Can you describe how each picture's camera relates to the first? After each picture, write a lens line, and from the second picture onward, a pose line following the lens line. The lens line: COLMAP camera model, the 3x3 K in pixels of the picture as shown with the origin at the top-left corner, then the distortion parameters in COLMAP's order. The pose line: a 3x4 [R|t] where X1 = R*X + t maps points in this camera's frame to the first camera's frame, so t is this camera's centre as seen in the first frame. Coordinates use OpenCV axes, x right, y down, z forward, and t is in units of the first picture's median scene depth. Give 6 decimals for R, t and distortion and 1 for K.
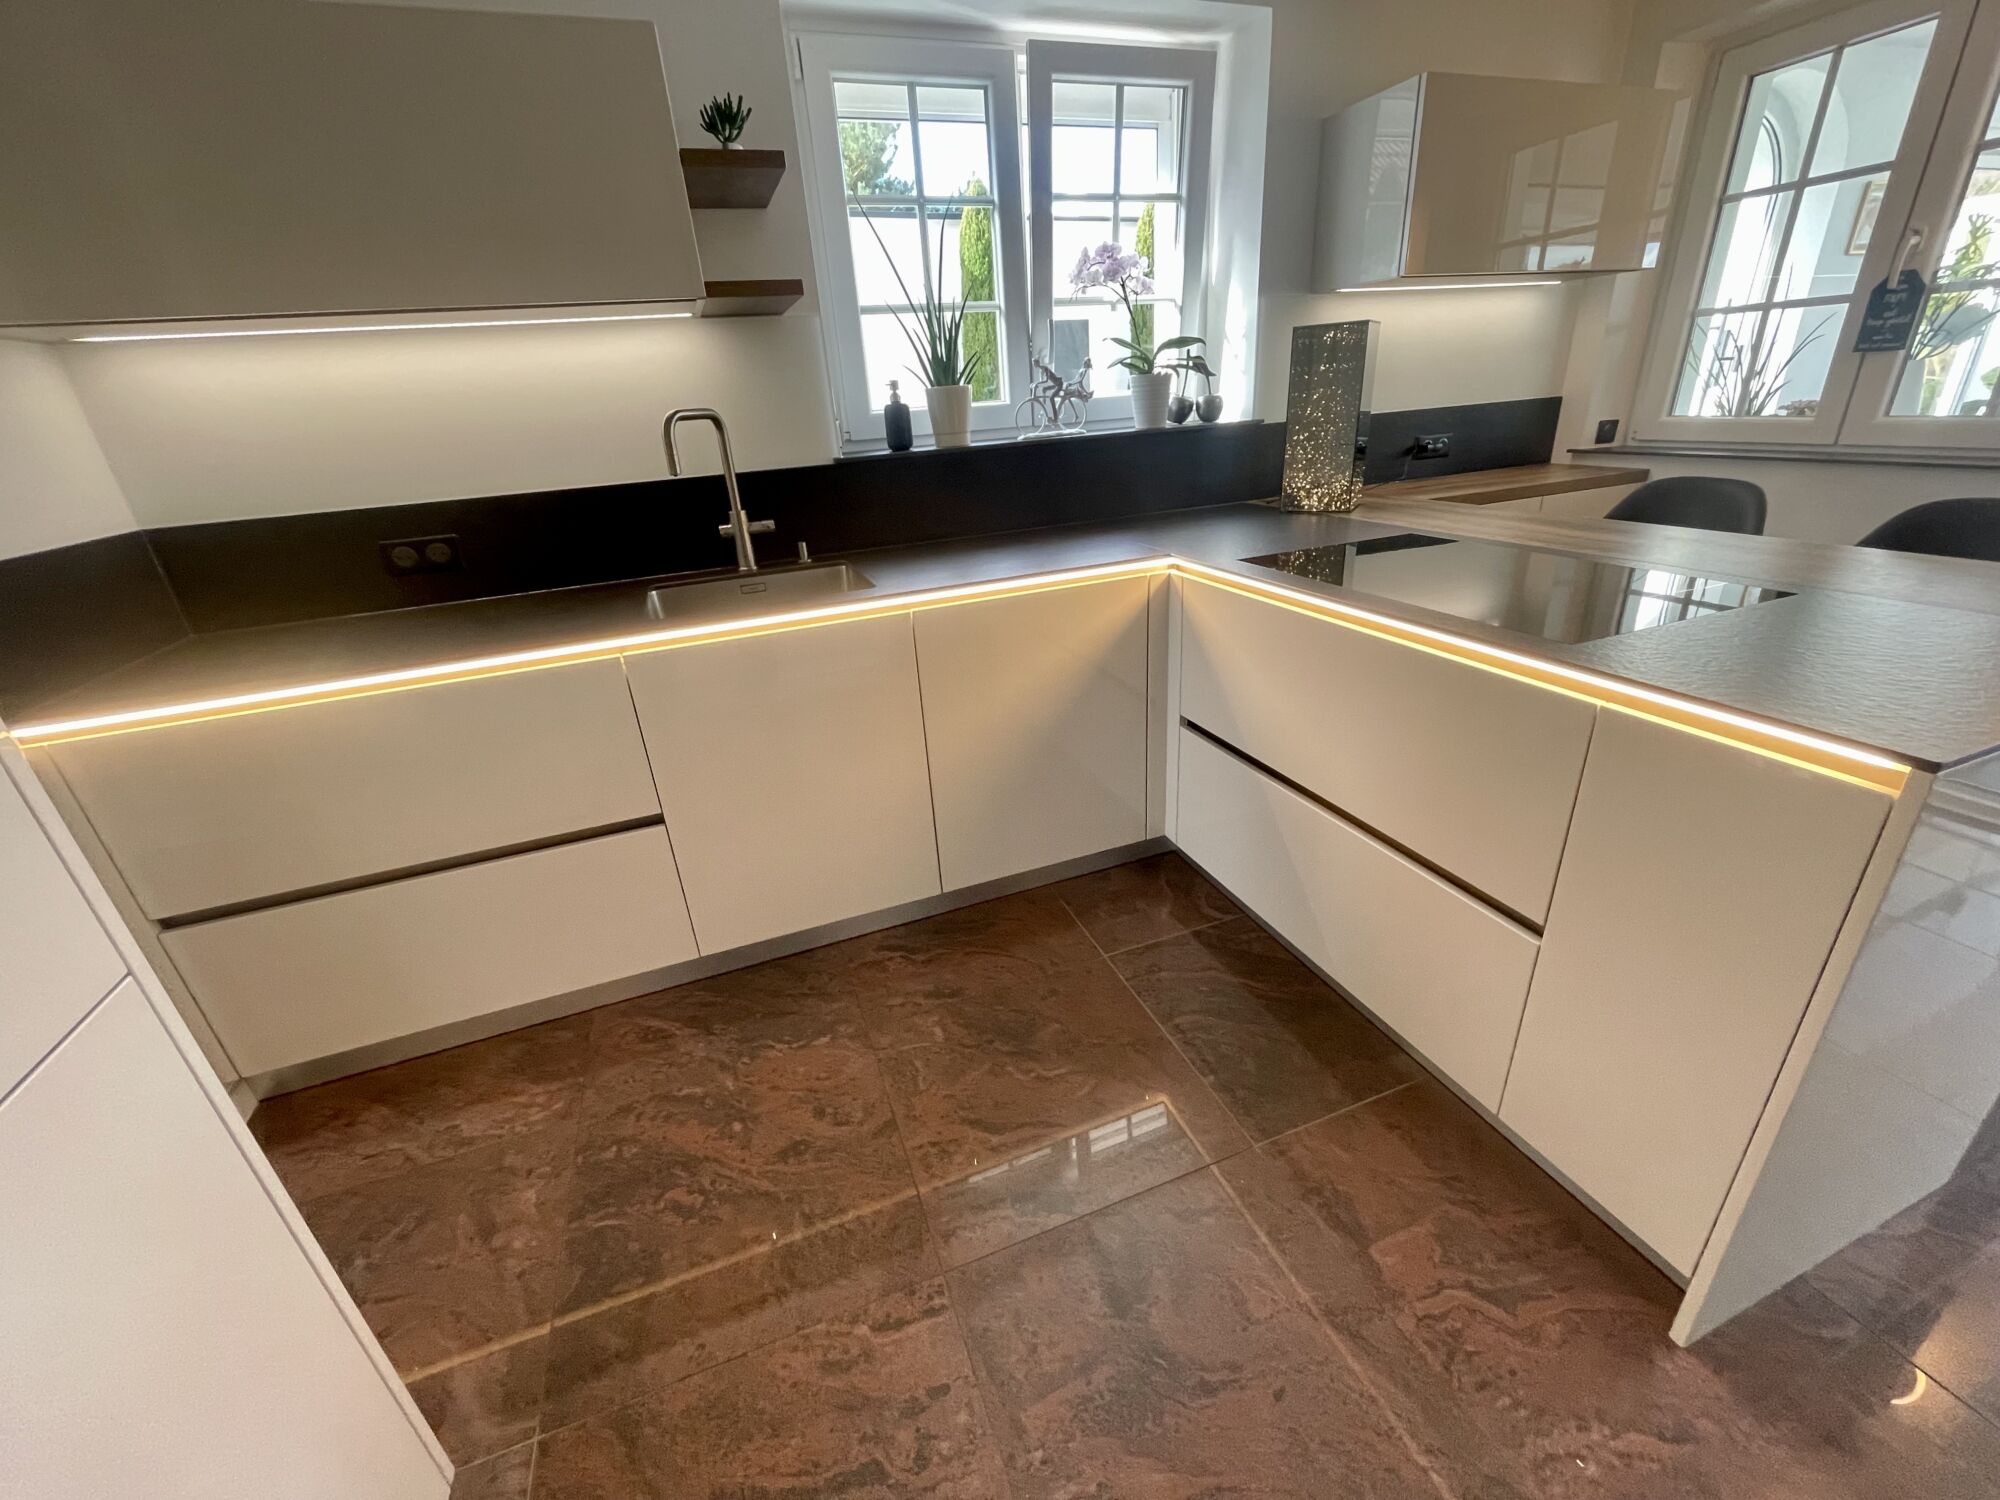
lens RADIAL K [[805.1, 0, 994.6], [0, 805.1, 745.5], [0, 0, 1]] dist [-0.000085, -0.001613]
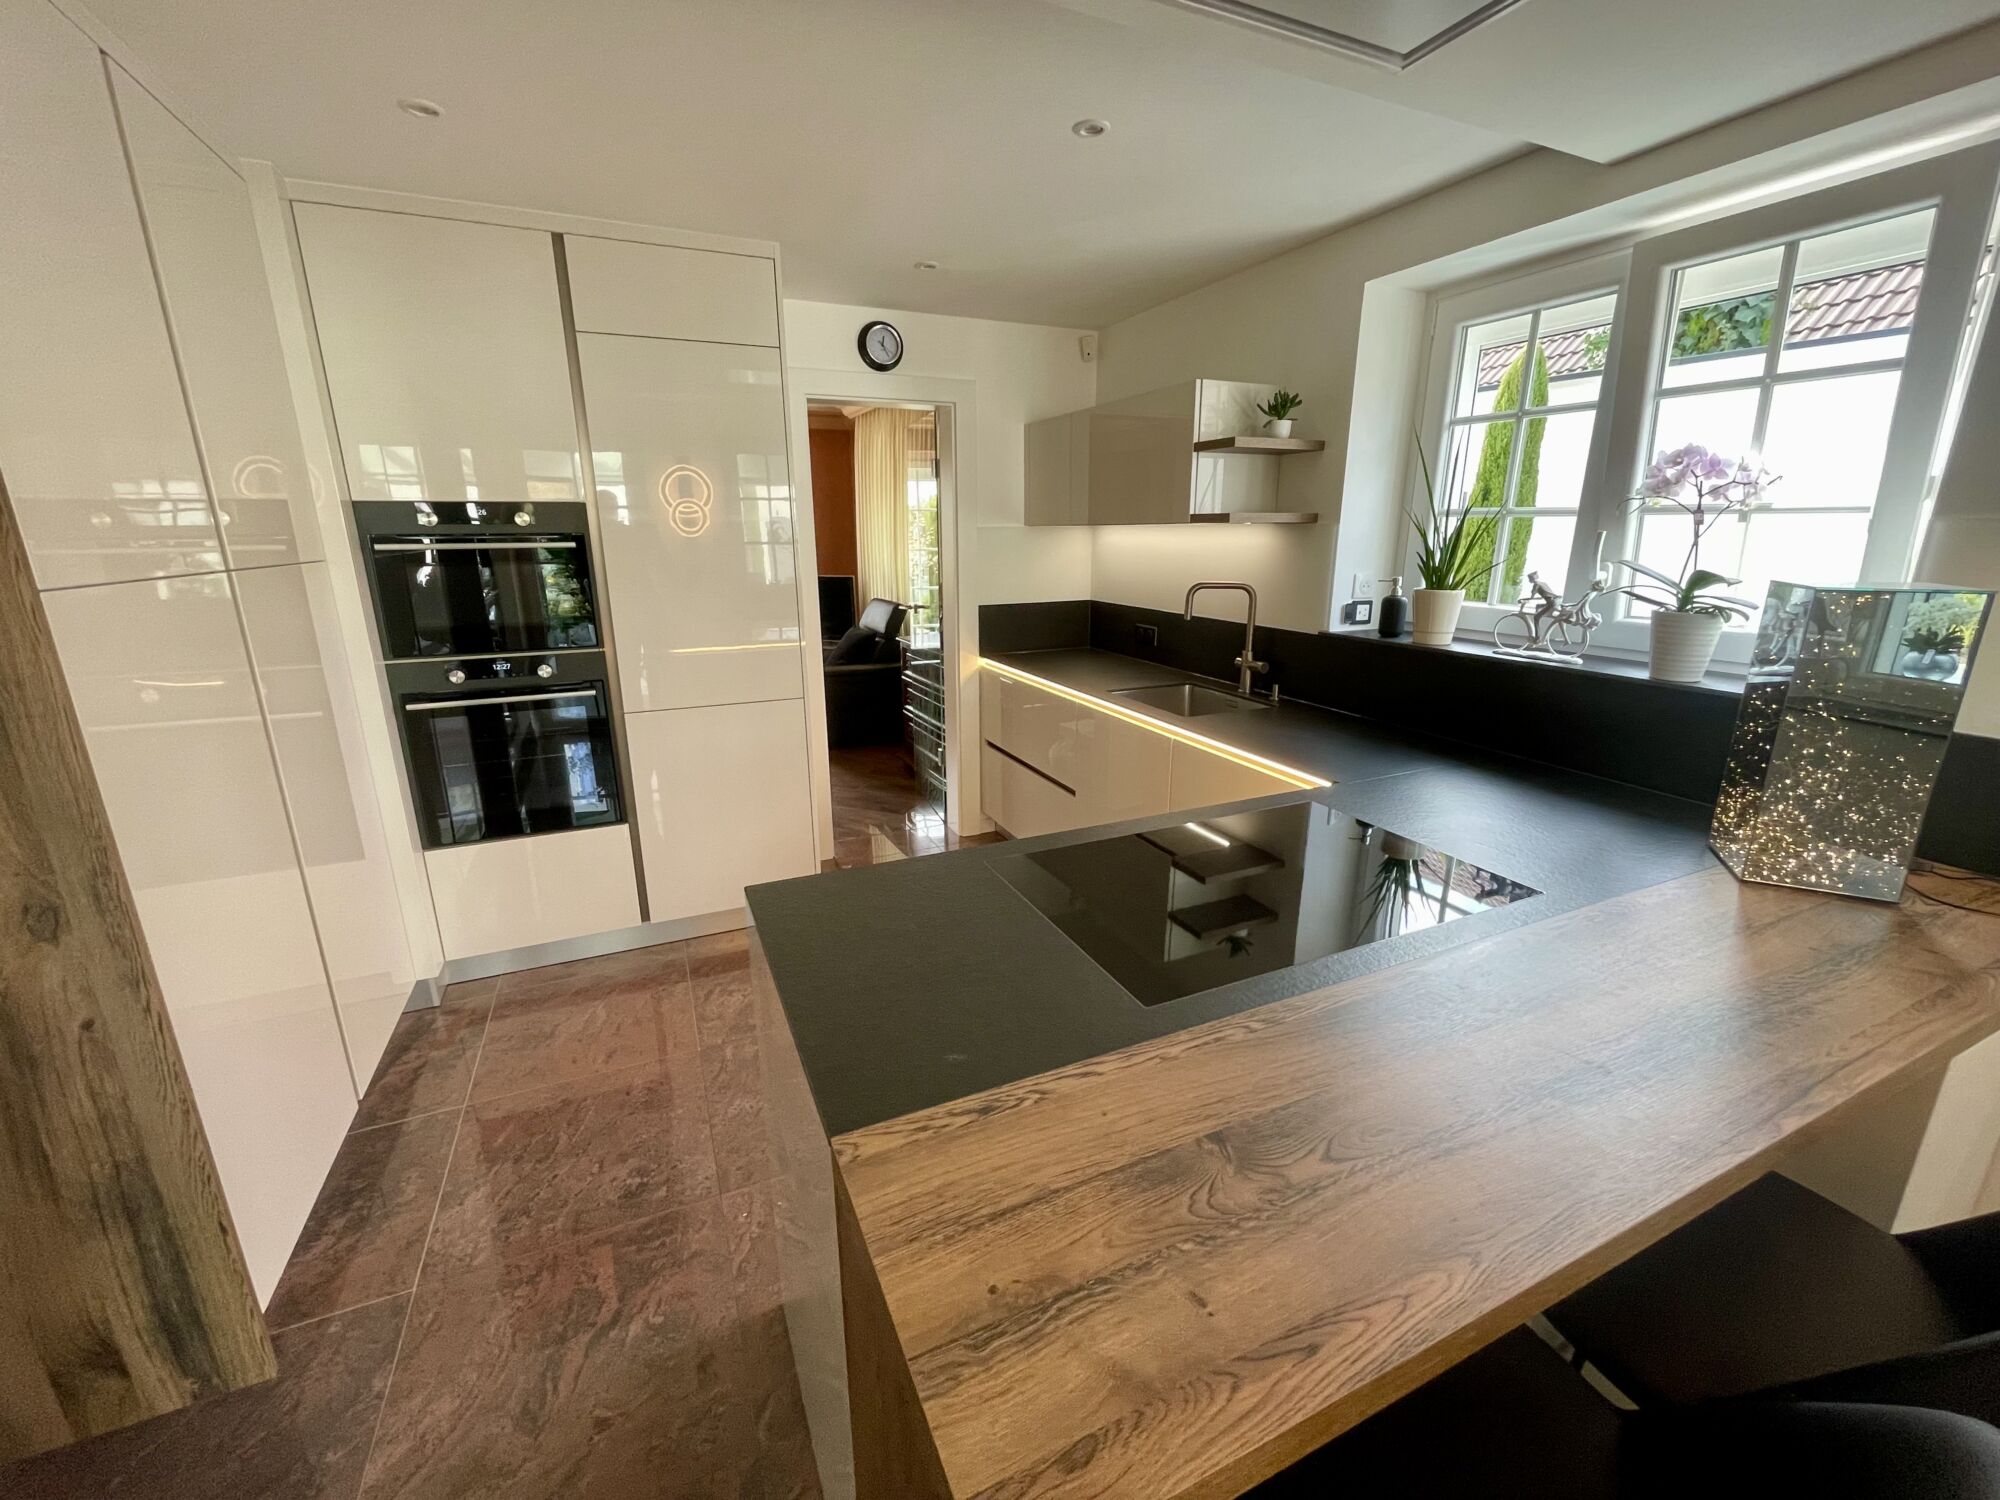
lens RADIAL K [[805.1, 0, 997.8], [0, 805.1, 742.3], [0, 0, 1]] dist [-0.000085, -0.001613]
pose [[0.070276, 0.321242, -0.944386, 0.965632], [-0.399548, 0.876531, 0.268428, -0.331740], [0.914014, 0.358464, 0.189951, 0.364409]]
